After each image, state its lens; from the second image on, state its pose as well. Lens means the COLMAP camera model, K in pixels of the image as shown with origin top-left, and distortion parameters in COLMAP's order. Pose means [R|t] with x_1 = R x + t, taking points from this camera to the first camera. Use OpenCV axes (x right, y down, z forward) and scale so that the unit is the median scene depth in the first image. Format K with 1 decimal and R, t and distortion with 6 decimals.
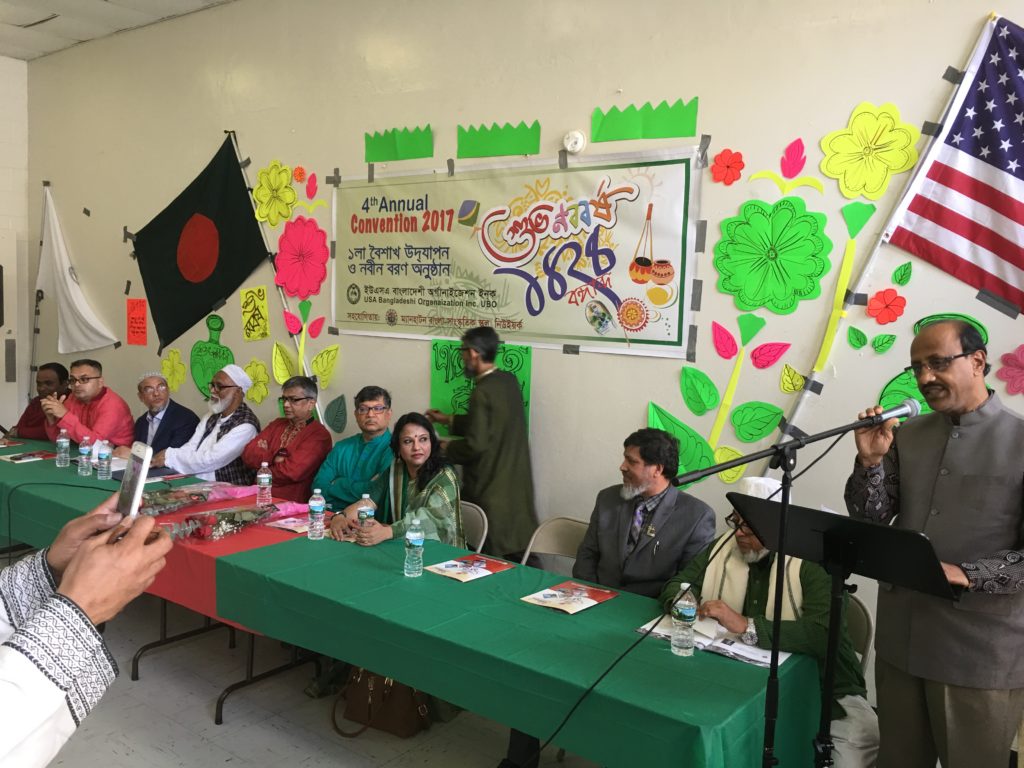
lens RADIAL K [[871.3, 0, 513.6], [0, 871.3, 372.5], [0, 0, 1]] dist [0.079387, -0.112157]
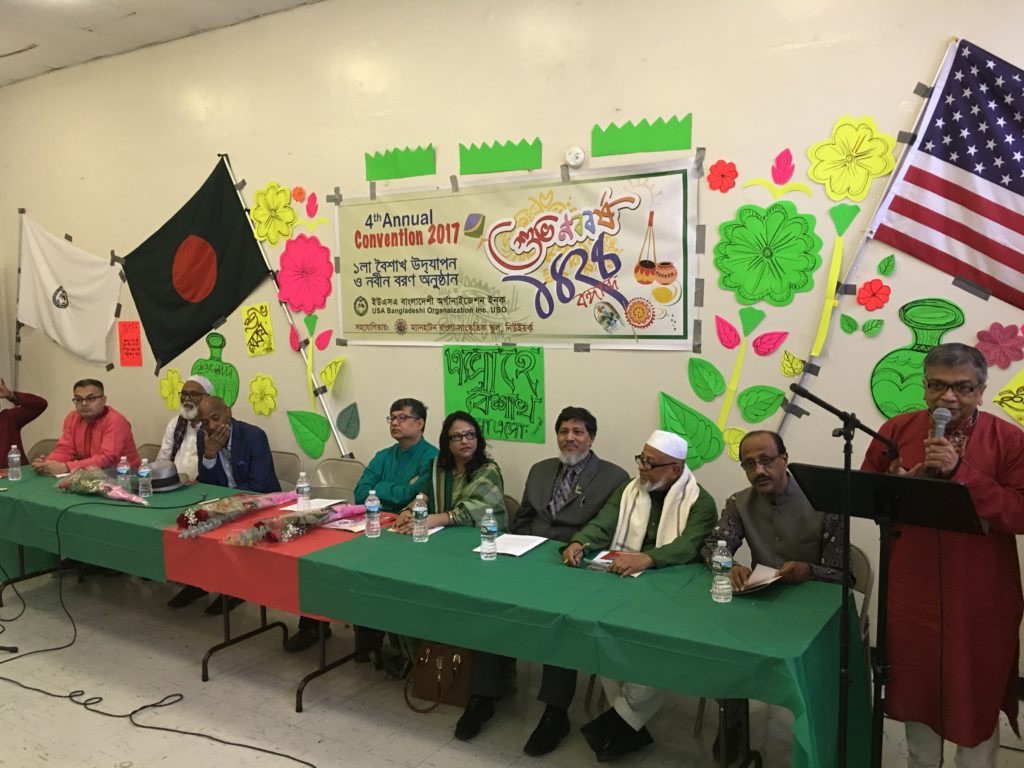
lens RADIAL K [[871.3, 0, 512.9], [0, 871.3, 375.1], [0, 0, 1]] dist [0.079387, -0.112157]
pose [[0.995412, -0.057209, 0.076699, -0.105081], [0.056840, 0.998359, 0.006988, -0.005004], [-0.076973, -0.002596, 0.997030, -0.075611]]
